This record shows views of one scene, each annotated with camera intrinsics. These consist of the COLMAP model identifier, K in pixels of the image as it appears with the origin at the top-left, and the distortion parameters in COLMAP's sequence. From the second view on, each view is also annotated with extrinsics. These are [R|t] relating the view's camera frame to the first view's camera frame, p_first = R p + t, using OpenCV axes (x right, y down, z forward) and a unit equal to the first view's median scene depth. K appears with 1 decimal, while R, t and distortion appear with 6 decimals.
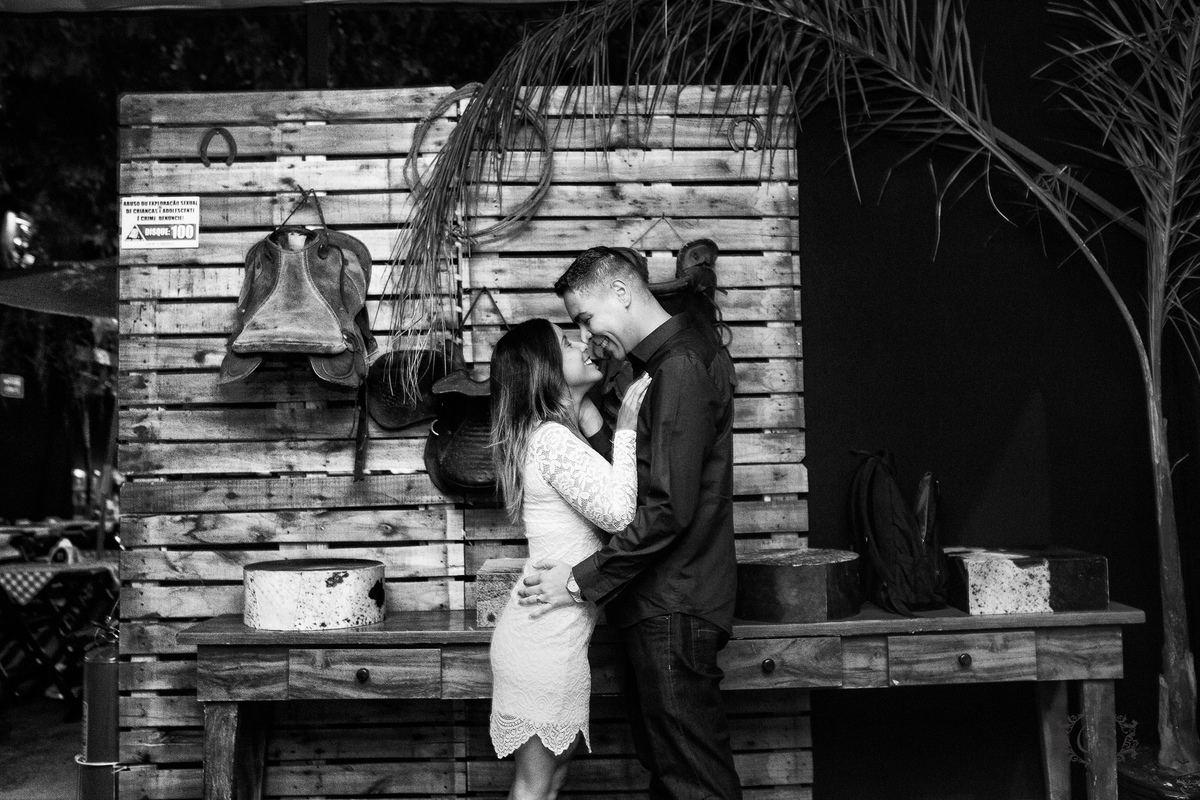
lens RADIAL K [[1073.5, 0, 597.2], [0, 1073.5, 353.7], [0, 0, 1]] dist [-0.034309, 0.015157]
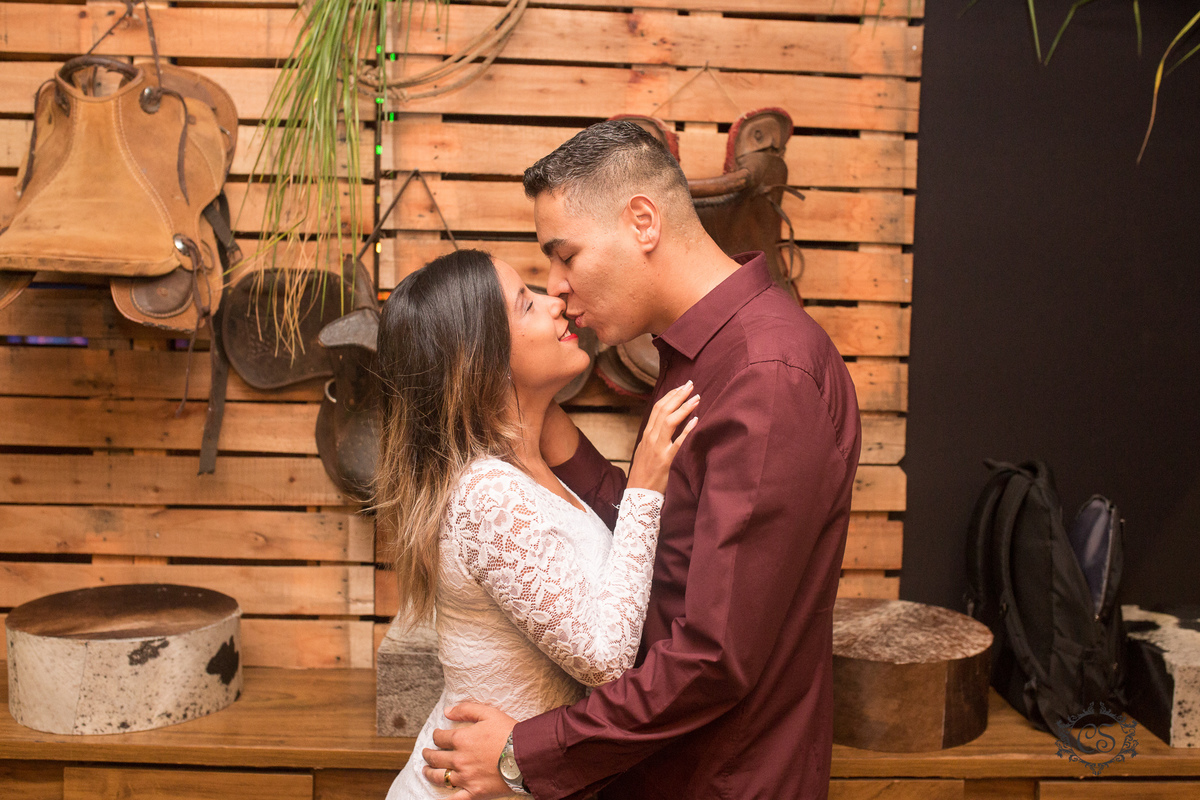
lens RADIAL K [[1073.5, 0, 597.2], [0, 1073.5, 353.7], [0, 0, 1]] dist [-0.034309, 0.015157]
pose [[0.999005, 0.044078, 0.006824, 0.000978], [-0.044594, 0.990144, 0.132762, -0.043641], [-0.000904, -0.132934, 0.991124, 0.367081]]
